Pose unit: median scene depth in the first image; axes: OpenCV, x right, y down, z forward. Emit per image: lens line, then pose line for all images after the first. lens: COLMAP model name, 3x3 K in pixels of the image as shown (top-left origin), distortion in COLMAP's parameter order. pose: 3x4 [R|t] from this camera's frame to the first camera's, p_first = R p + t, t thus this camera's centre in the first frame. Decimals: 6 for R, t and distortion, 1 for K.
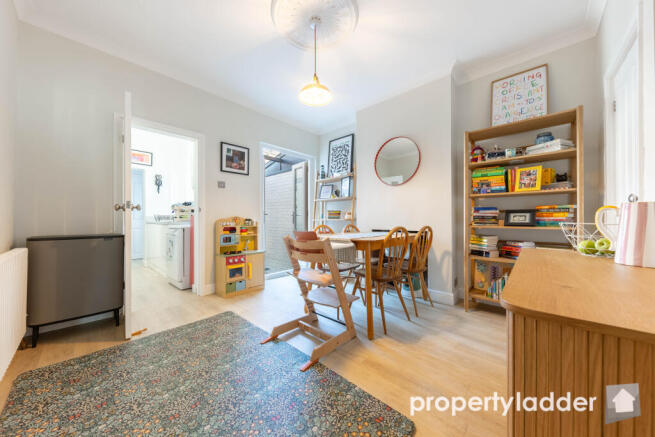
lens RADIAL K [[227.1, 0, 326.6], [0, 227.1, 219.6], [0, 0, 1]] dist [0.008349, -0.001539]
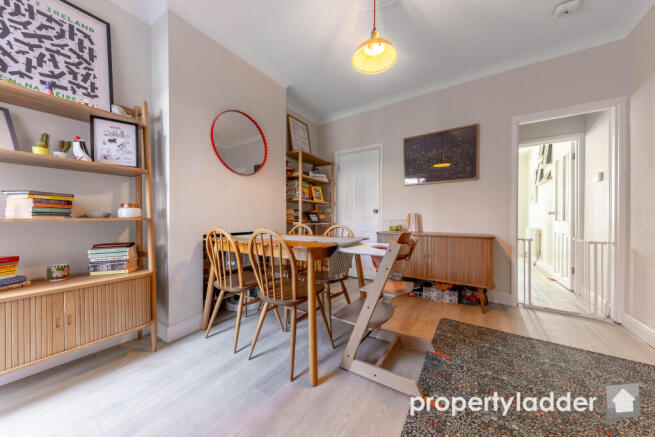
lens RADIAL K [[227.1, 0, 326.8], [0, 227.1, 221.6], [0, 0, 1]] dist [0.008349, -0.001539]
pose [[-0.175480, -0.008997, 0.984442, -0.395401], [0.002808, 0.999950, 0.009640, 0.002997], [-0.984479, 0.004456, -0.175446, 0.655942]]
